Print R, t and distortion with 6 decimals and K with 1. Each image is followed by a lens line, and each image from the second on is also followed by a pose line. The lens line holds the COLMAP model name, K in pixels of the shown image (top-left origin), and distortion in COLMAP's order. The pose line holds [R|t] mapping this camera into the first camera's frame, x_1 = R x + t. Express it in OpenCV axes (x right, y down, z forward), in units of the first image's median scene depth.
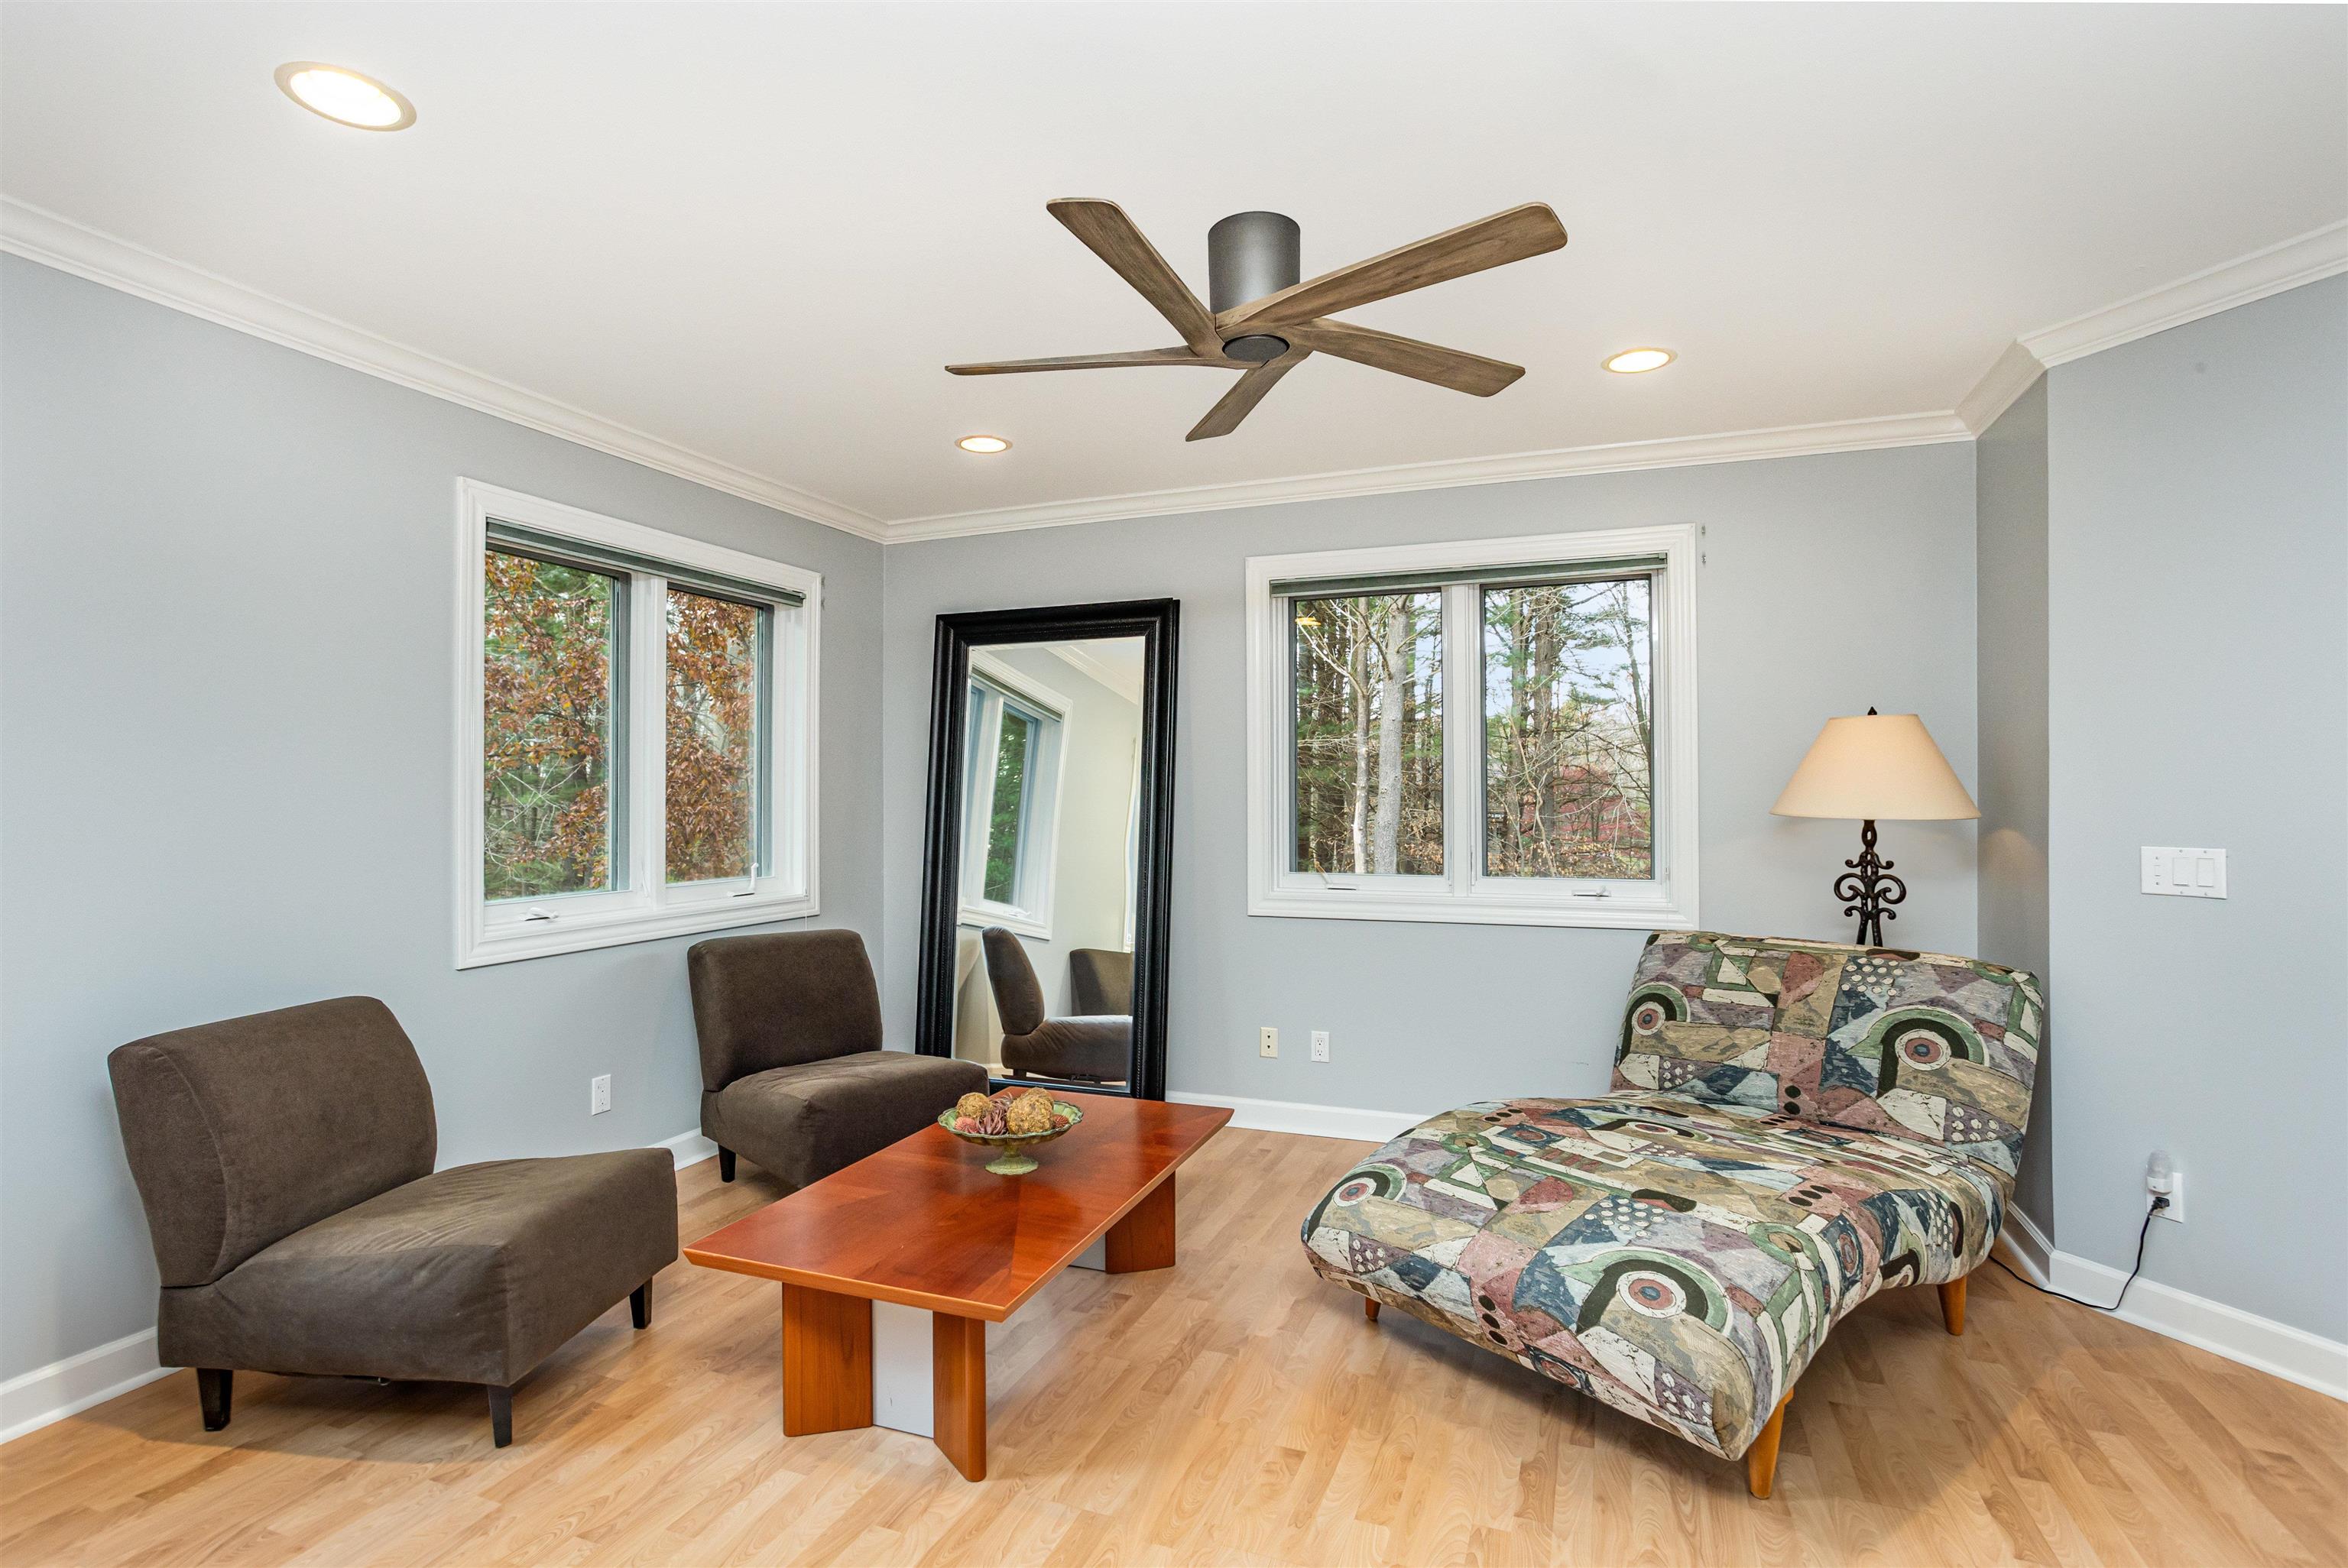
lens RADIAL K [[1165.8, 0, 1174.0], [0, 1165.8, 784.0], [0, 0, 1]] dist [0.000620, 0.000635]
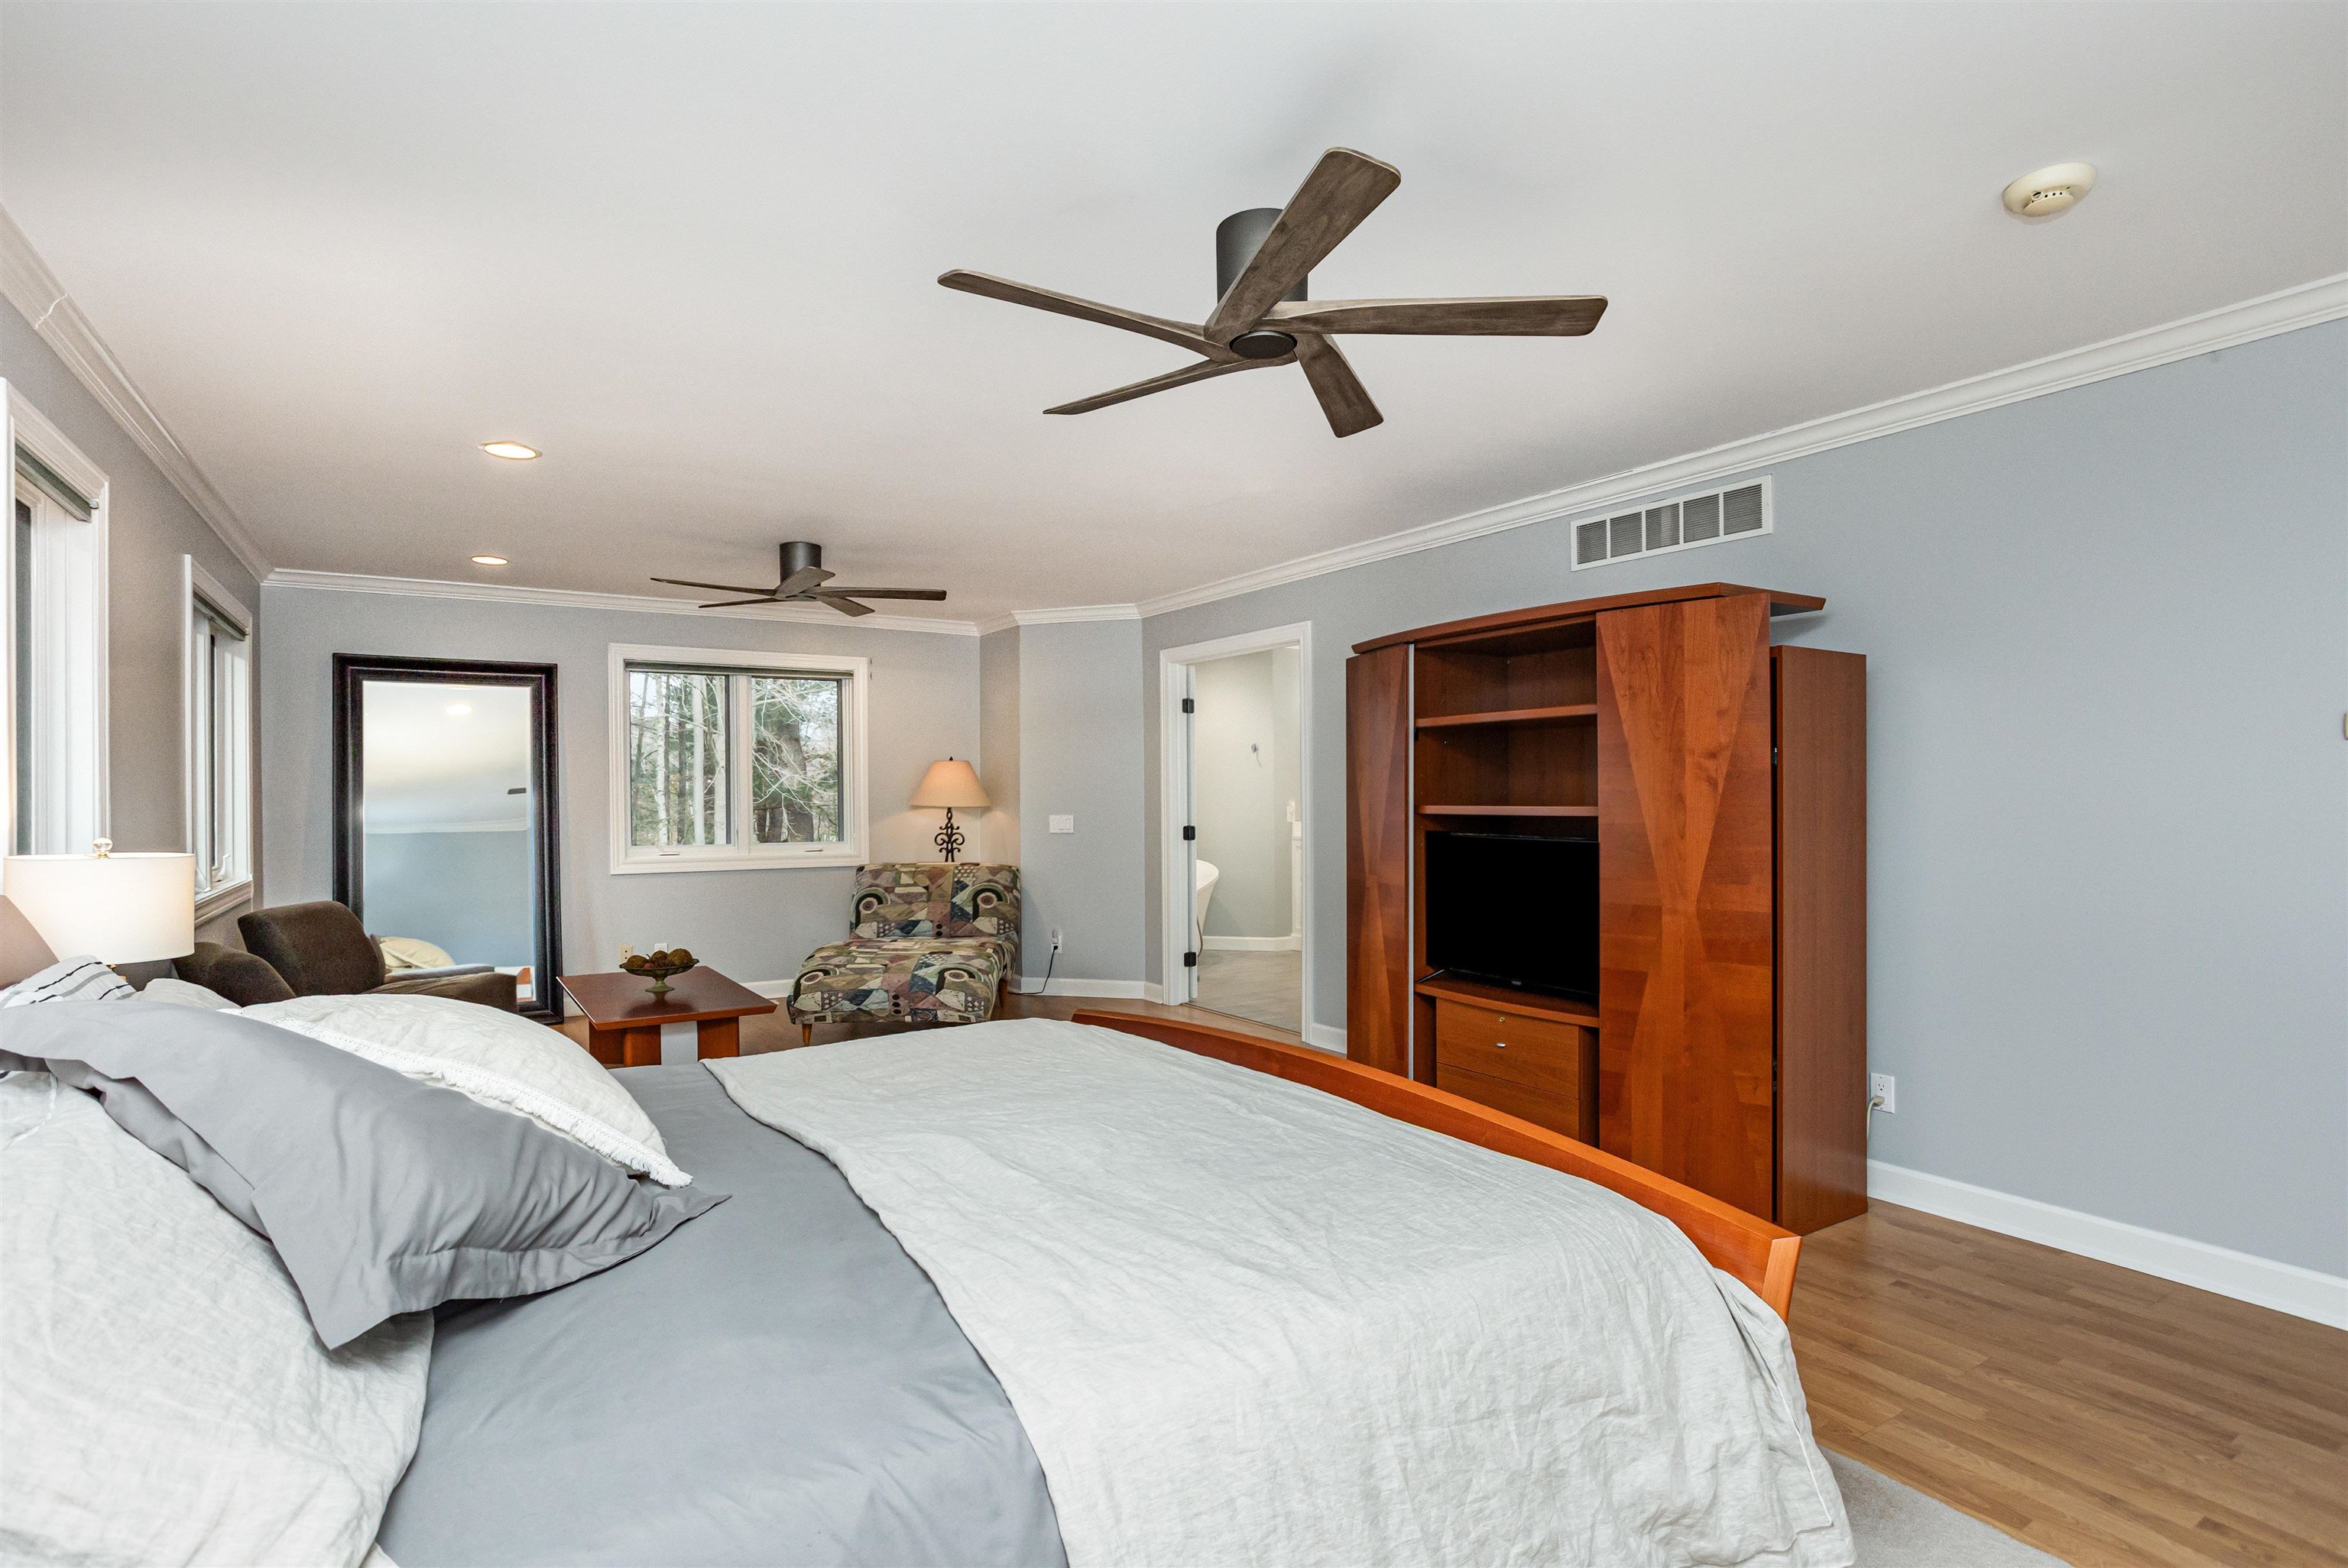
lens RADIAL K [[1165.8, 0, 1174.0], [0, 1165.8, 784.0], [0, 0, 1]] dist [0.000620, 0.000635]
pose [[0.589136, 0.008310, 0.807991, -0.987727], [-0.005986, 0.999965, -0.005919, -0.004268], [-0.808012, -0.001349, 0.589165, -0.678577]]
